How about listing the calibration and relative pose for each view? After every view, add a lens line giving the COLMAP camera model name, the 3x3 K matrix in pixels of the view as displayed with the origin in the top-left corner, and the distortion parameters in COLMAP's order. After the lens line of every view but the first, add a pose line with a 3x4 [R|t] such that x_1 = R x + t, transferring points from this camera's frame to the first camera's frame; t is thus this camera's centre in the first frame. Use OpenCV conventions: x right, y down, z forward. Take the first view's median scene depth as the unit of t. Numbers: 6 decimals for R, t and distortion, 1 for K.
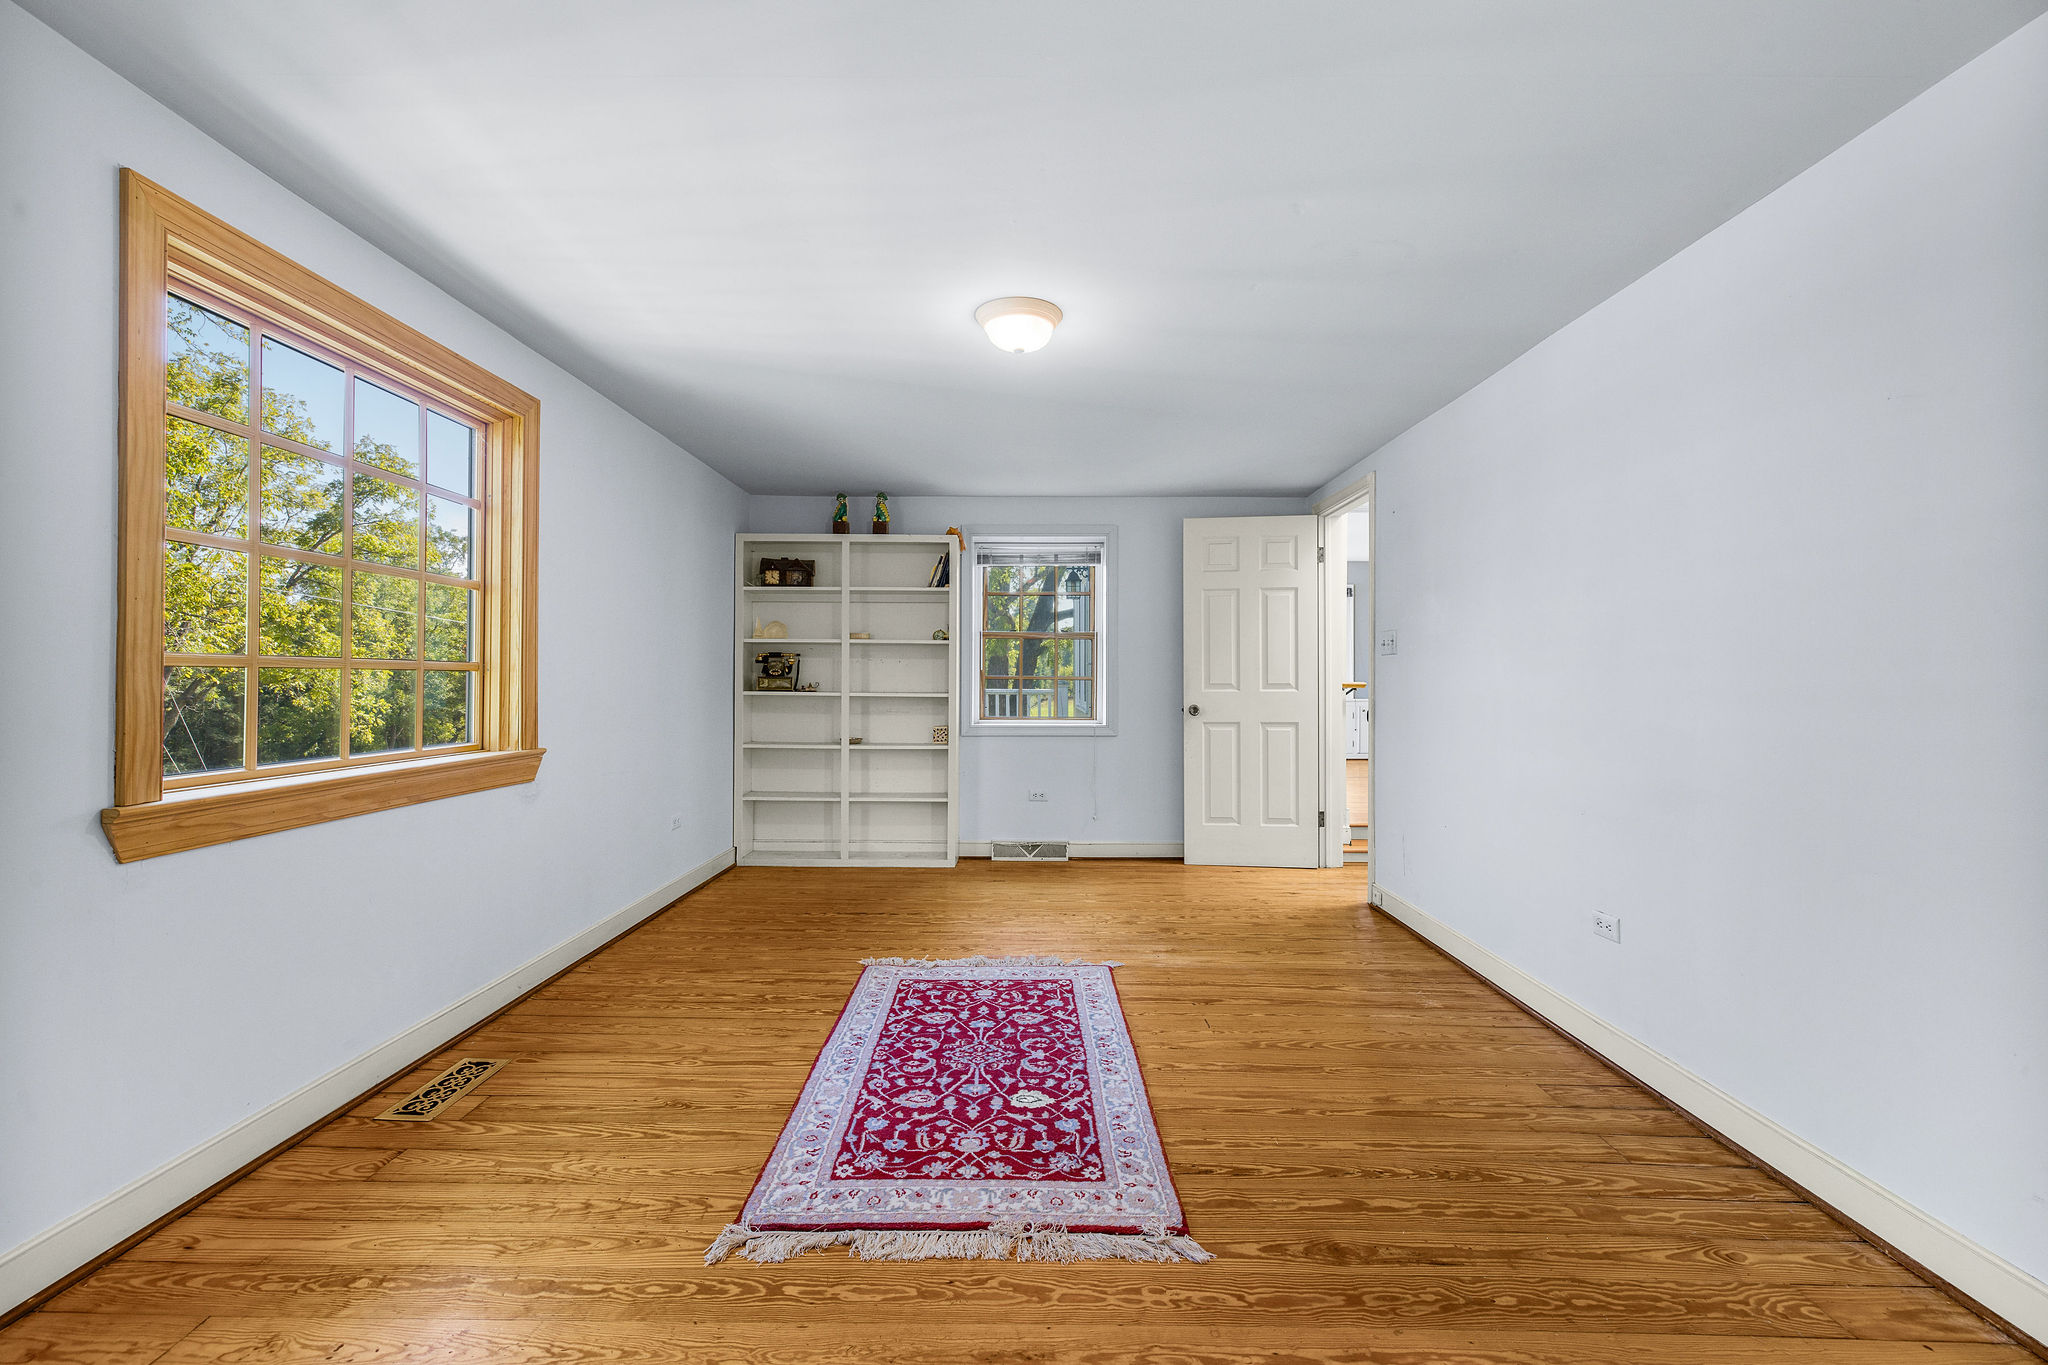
lens RADIAL K [[861.1, 0, 1020.9], [0, 861.1, 680.2], [0, 0, 1]] dist [0.001089, 0.000042]
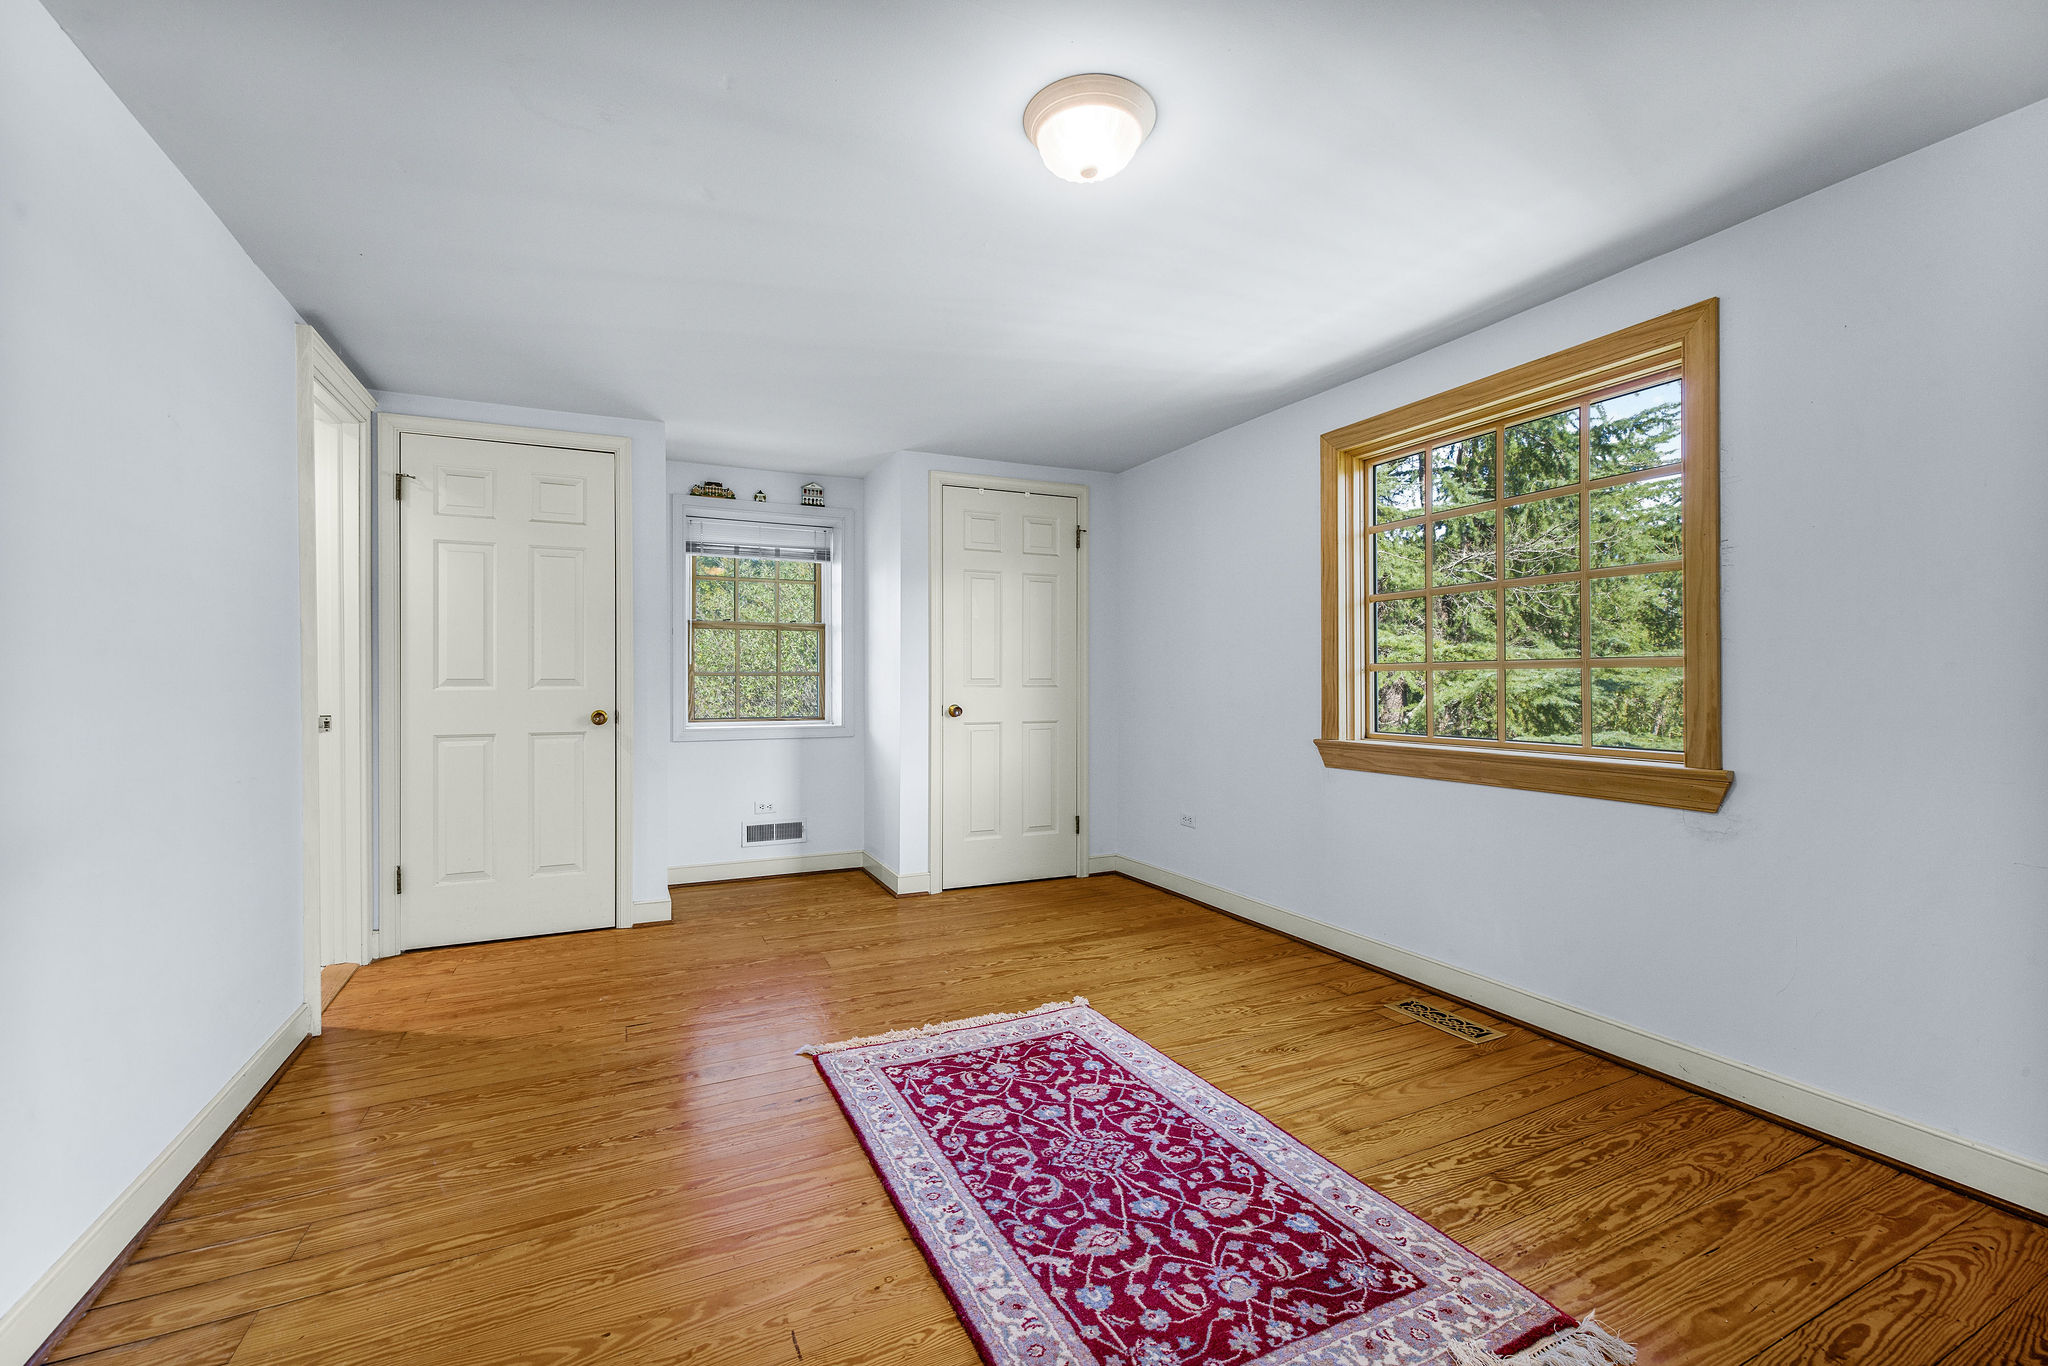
lens RADIAL K [[861.1, 0, 1019.8], [0, 861.1, 683.3], [0, 0, 1]] dist [0.001089, 0.000042]
pose [[-0.897472, -0.002118, -0.441066, 0.382949], [-0.002413, 0.999997, 0.000108, 0.008264], [0.441065, 0.001161, -0.897475, 1.793029]]
